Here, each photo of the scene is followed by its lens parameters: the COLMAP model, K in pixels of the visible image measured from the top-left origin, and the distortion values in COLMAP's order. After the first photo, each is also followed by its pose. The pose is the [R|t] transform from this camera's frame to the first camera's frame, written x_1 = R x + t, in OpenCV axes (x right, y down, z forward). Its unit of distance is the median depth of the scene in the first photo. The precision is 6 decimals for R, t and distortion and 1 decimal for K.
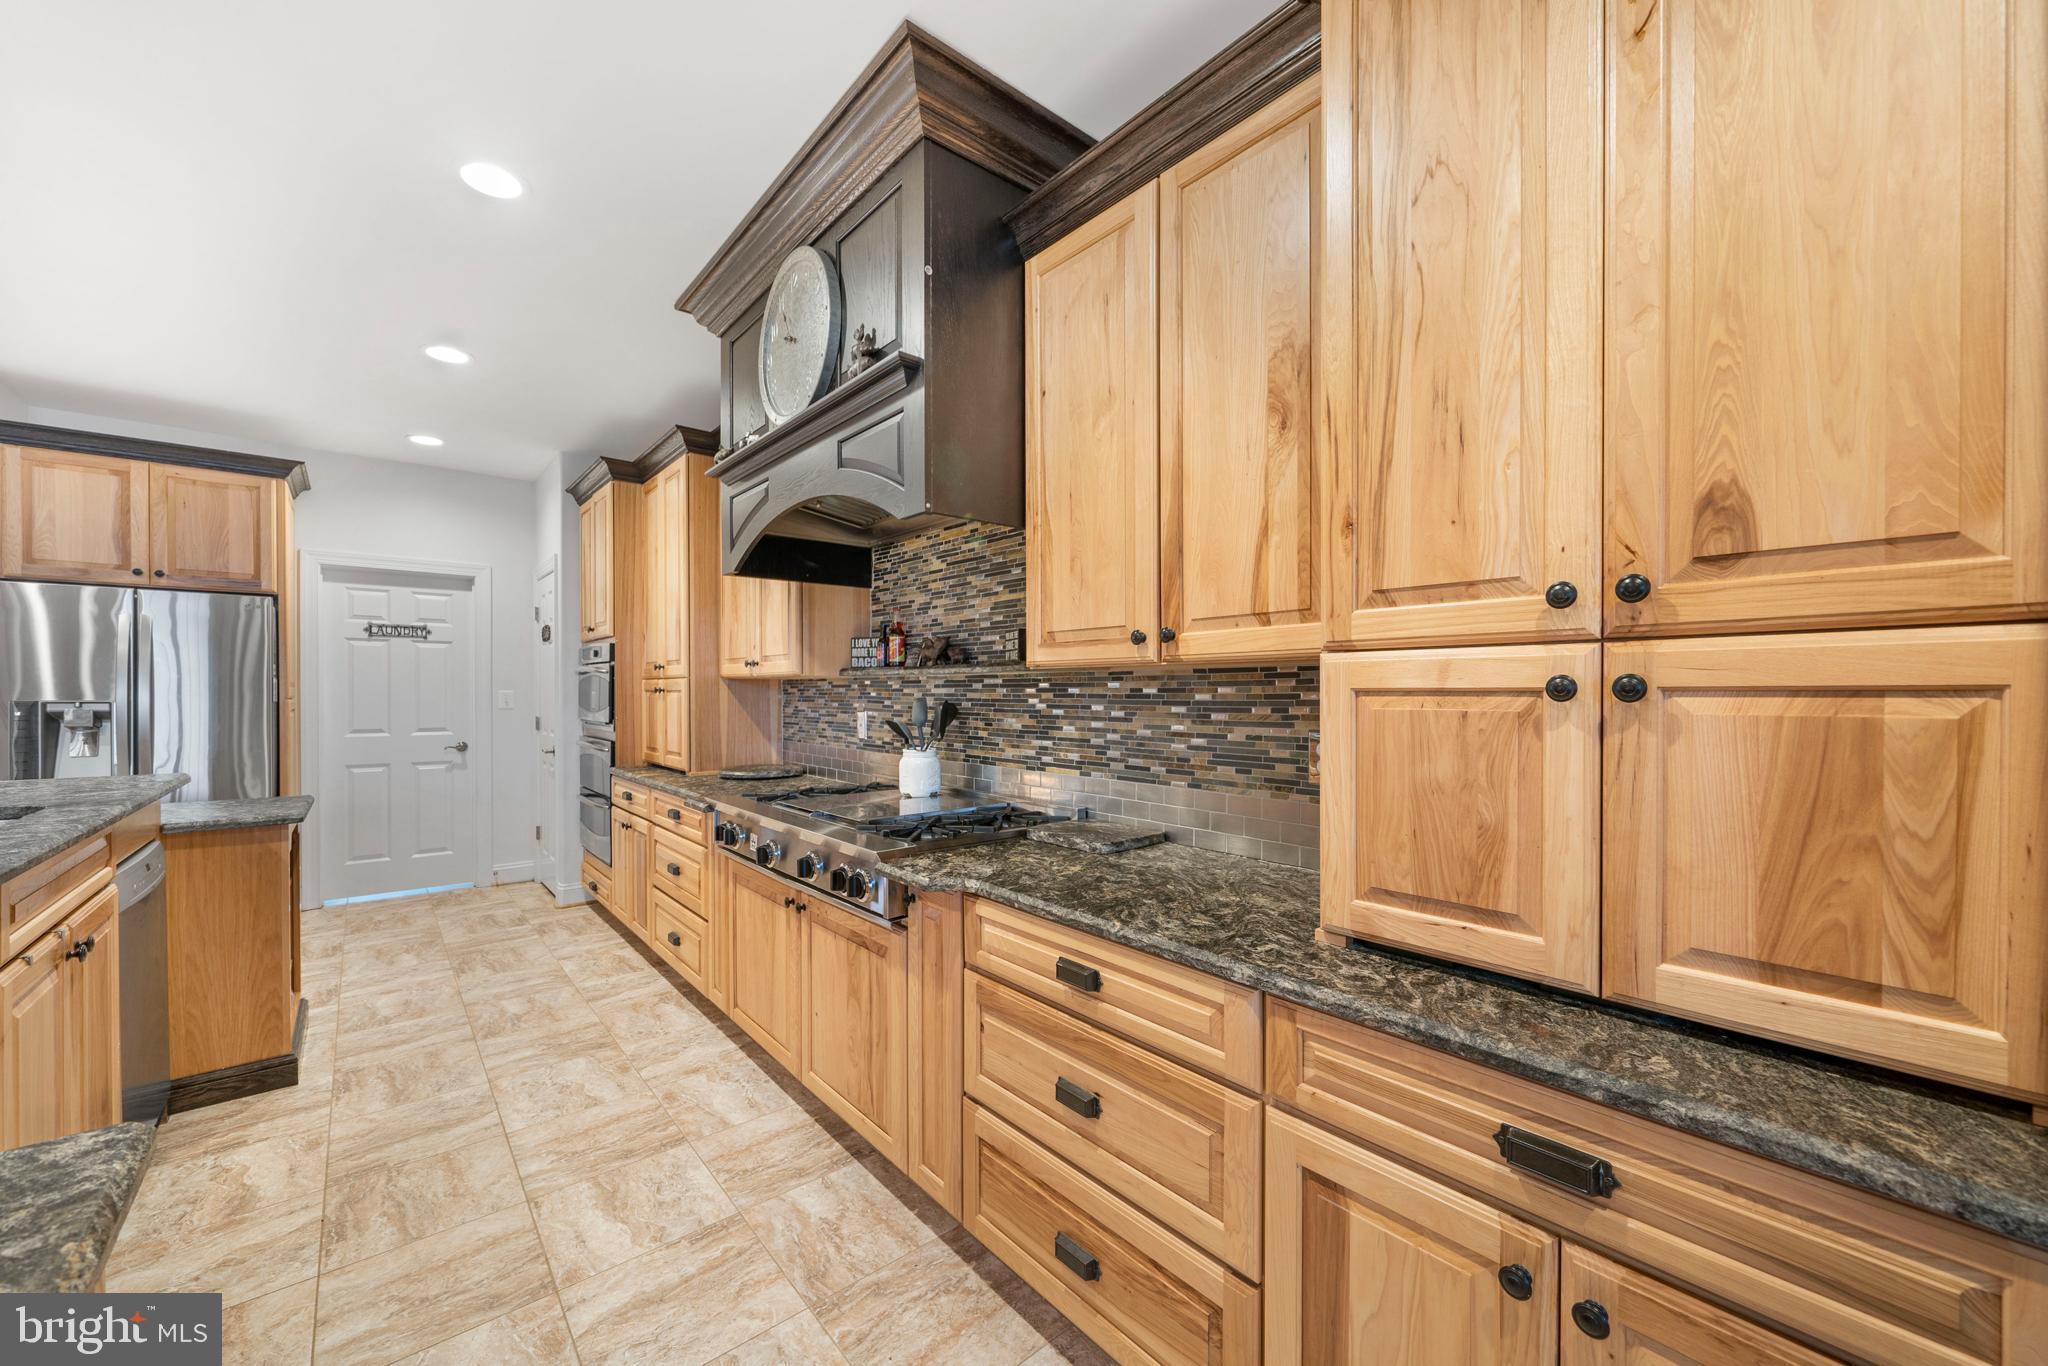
lens RADIAL K [[761.1, 0, 1032.4], [0, 761.1, 692.7], [0, 0, 1]] dist [-0.000109, -0.000061]
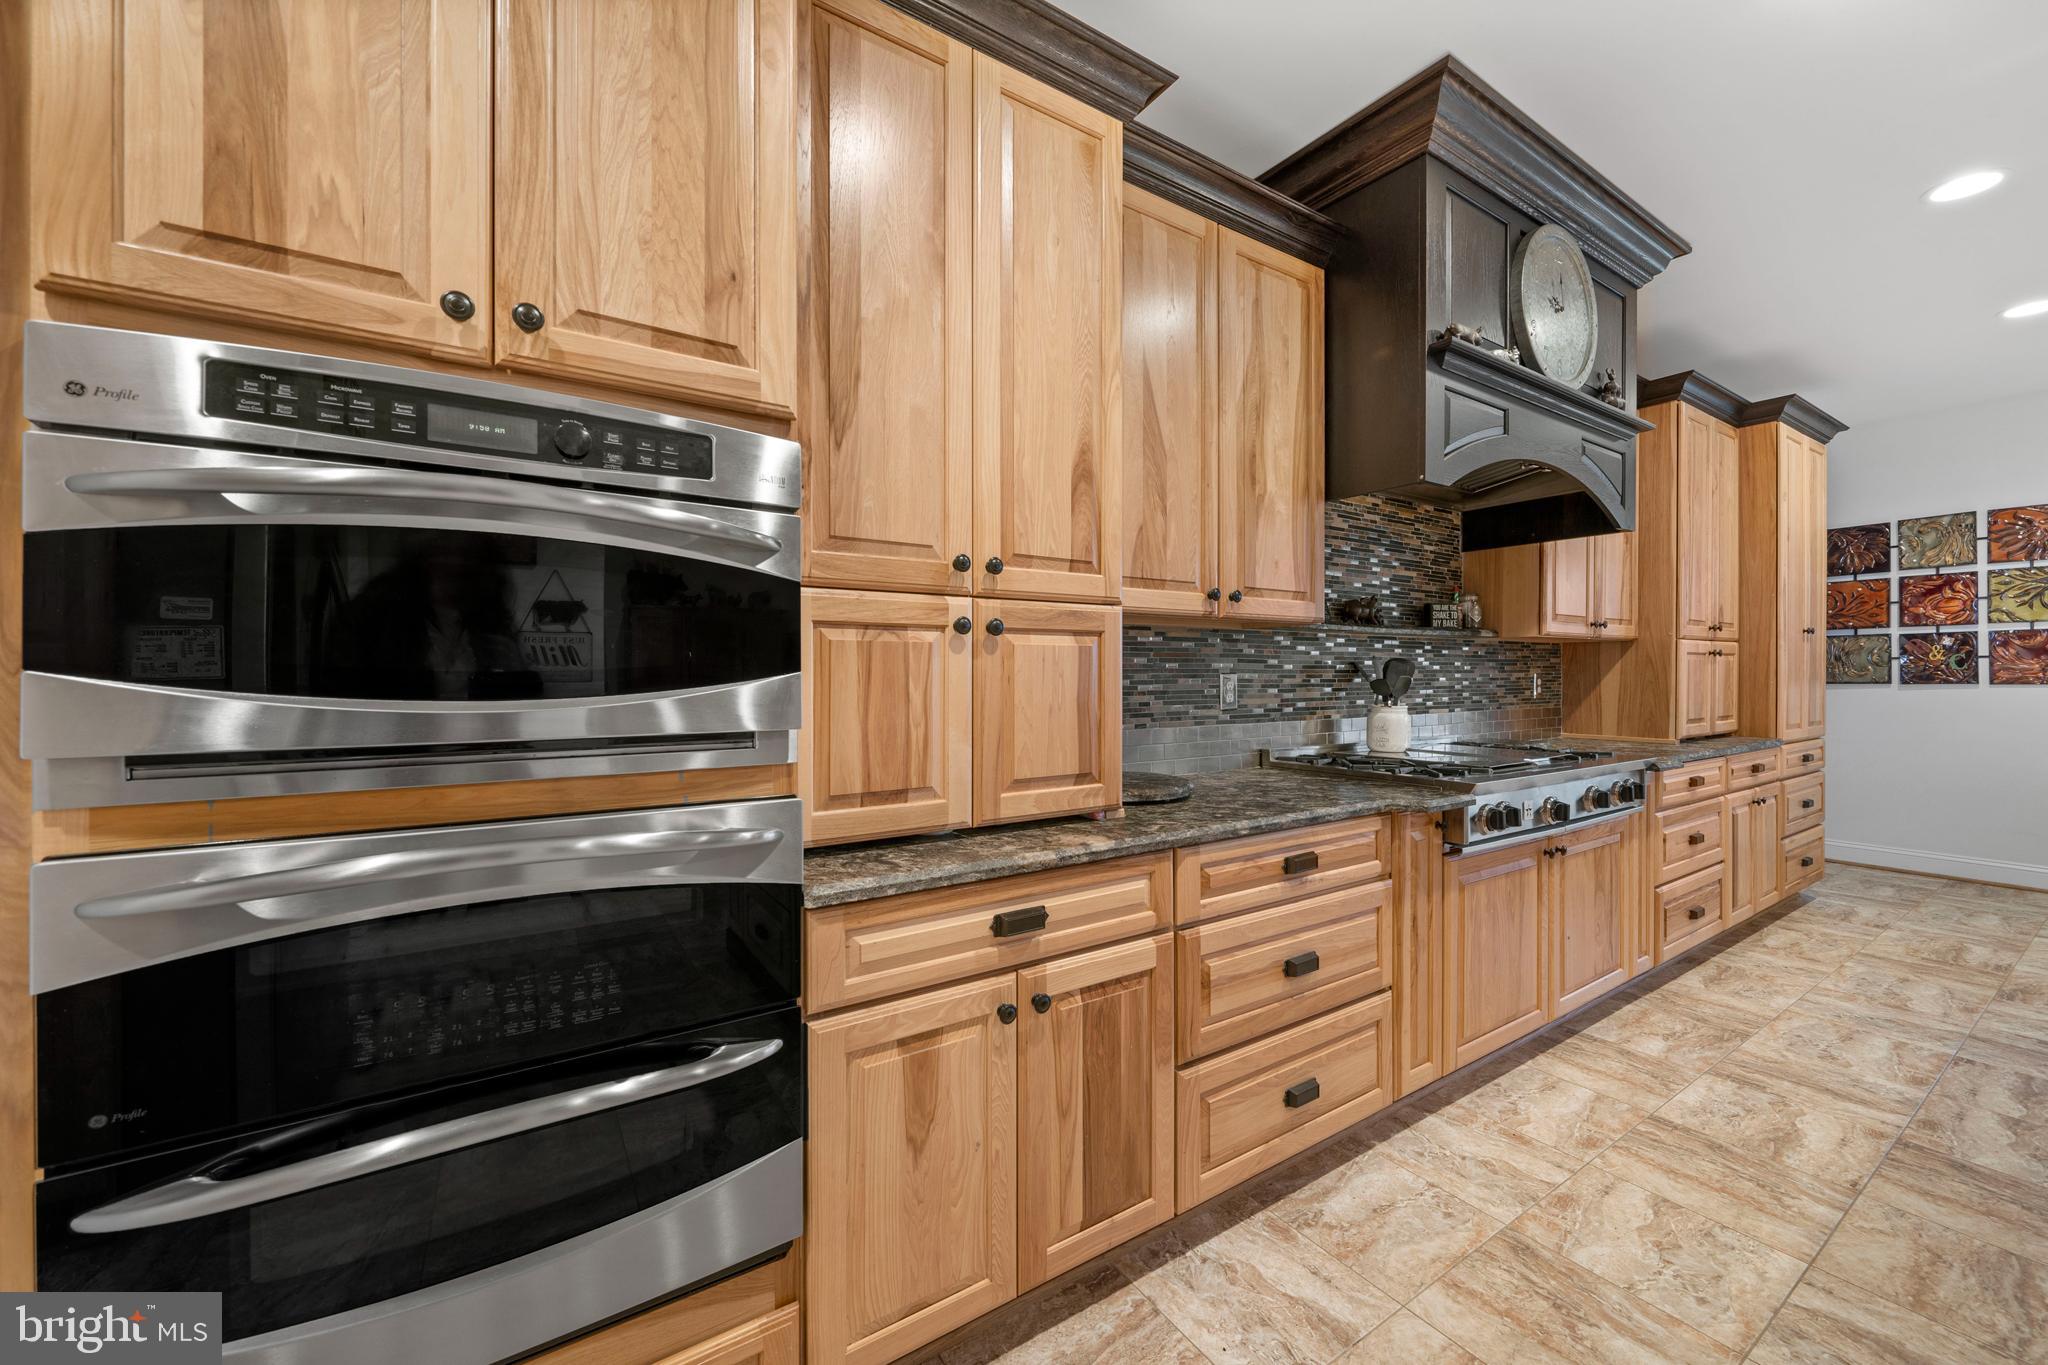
lens RADIAL K [[769.4, 0, 1020.5], [0, 769.4, 668.8], [0, 0, 1]] dist [0.001113, 0.000051]
pose [[0.151815, 0.005451, 0.988394, -1.372812], [0.004357, 0.999971, -0.006184, 0.031612], [-0.988399, 0.005245, 0.151787, 1.465827]]
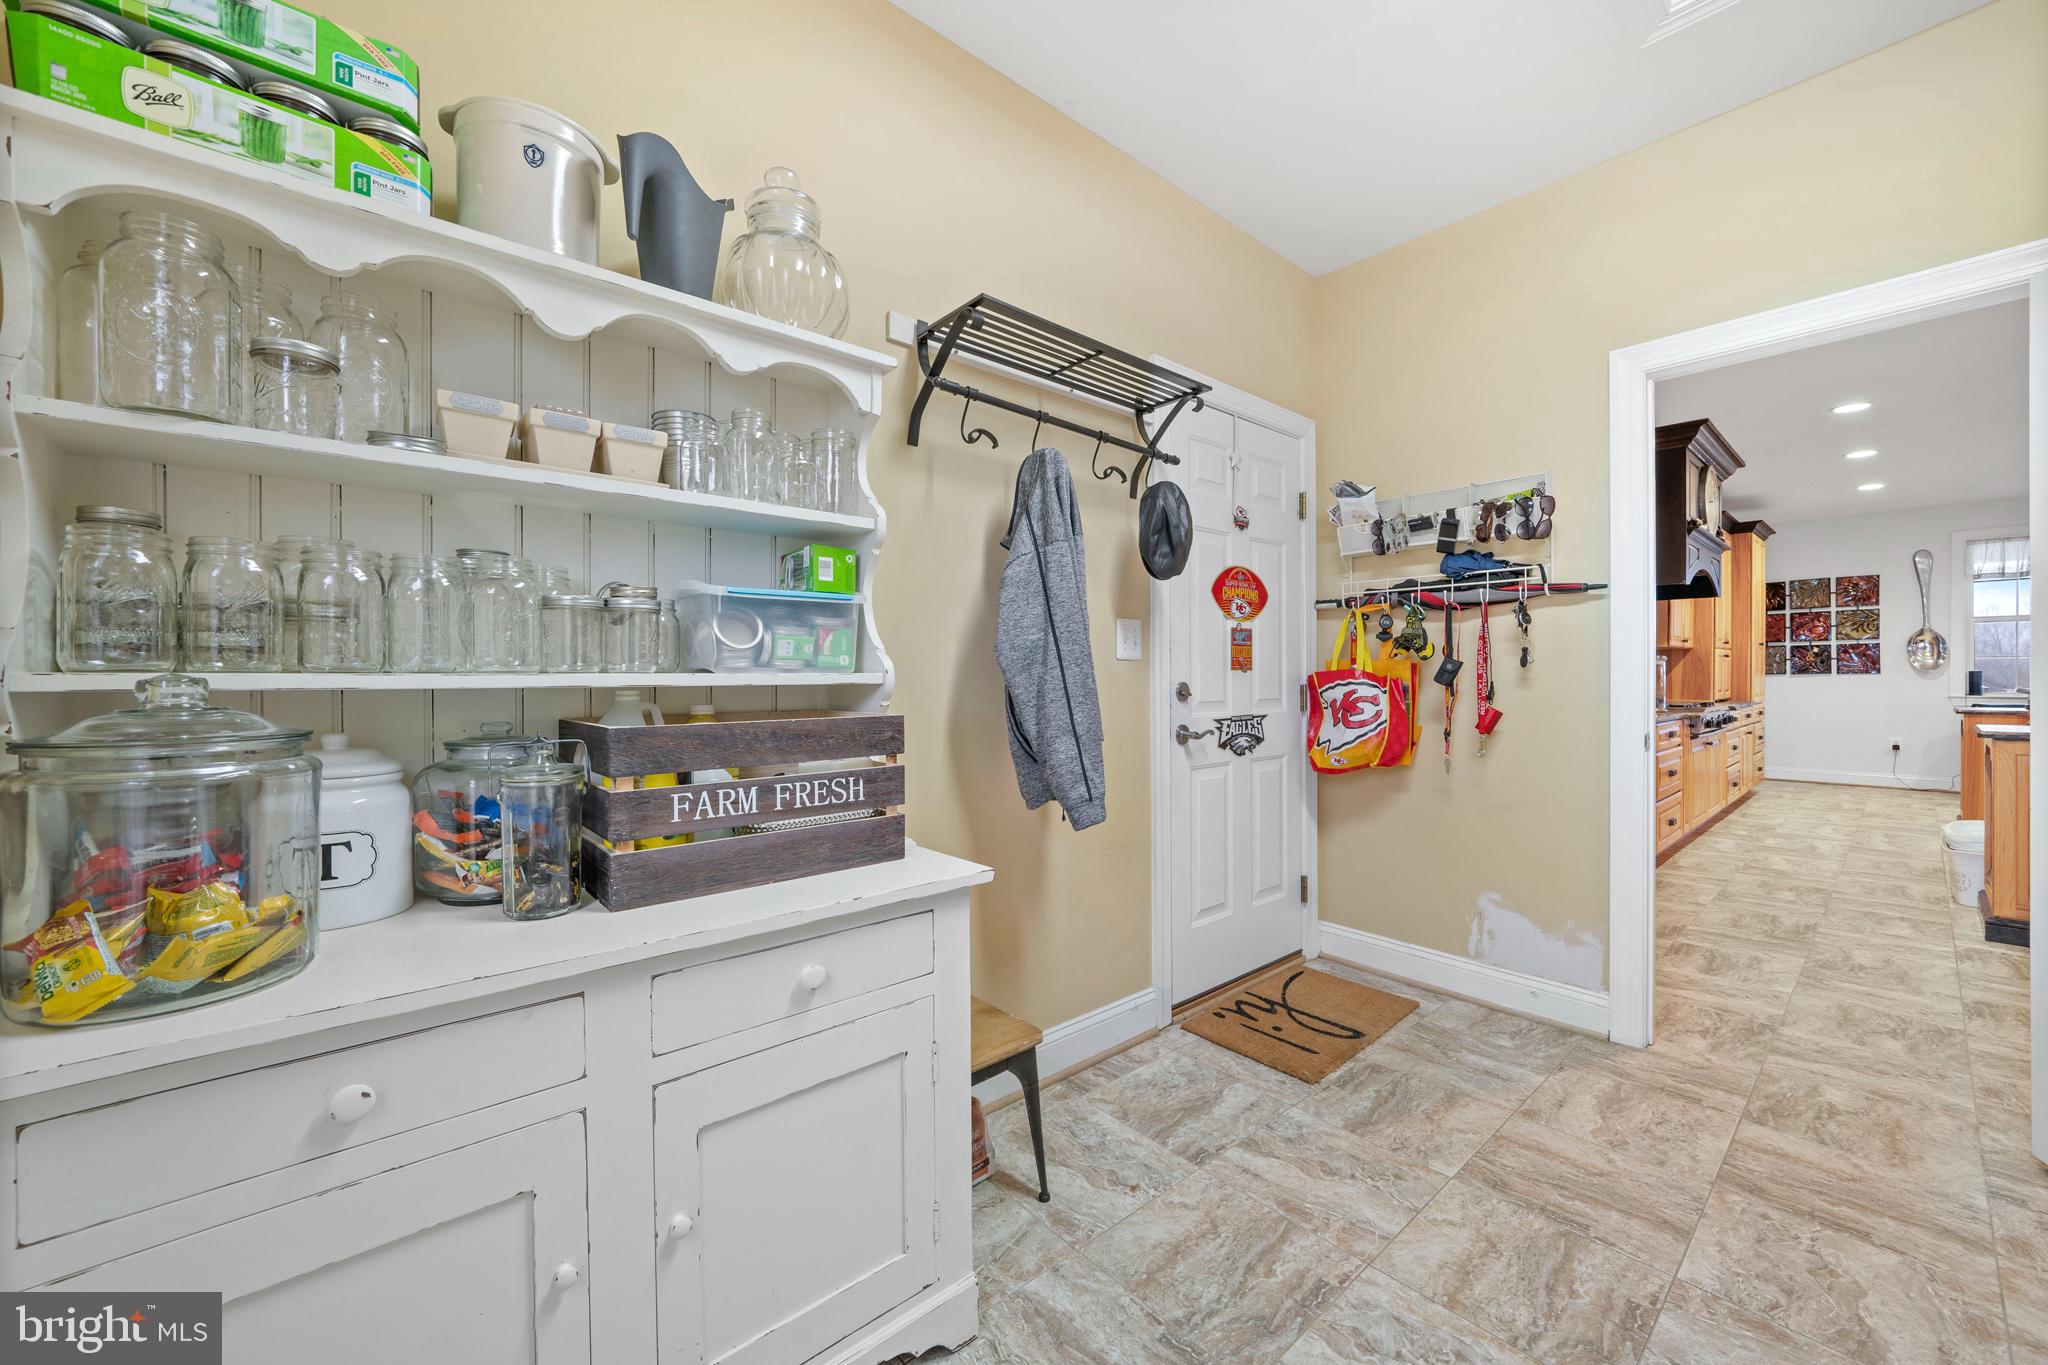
lens RADIAL K [[789.6, 0, 1024.9], [0, 789.6, 687.4], [0, 0, 1]] dist [-0.001250, -0.000054]
pose [[-0.001421, -0.009964, 0.999949, -2.491375], [0.008522, 0.999914, 0.009976, 0.059314], [-0.999963, 0.008536, -0.001336, 2.829444]]
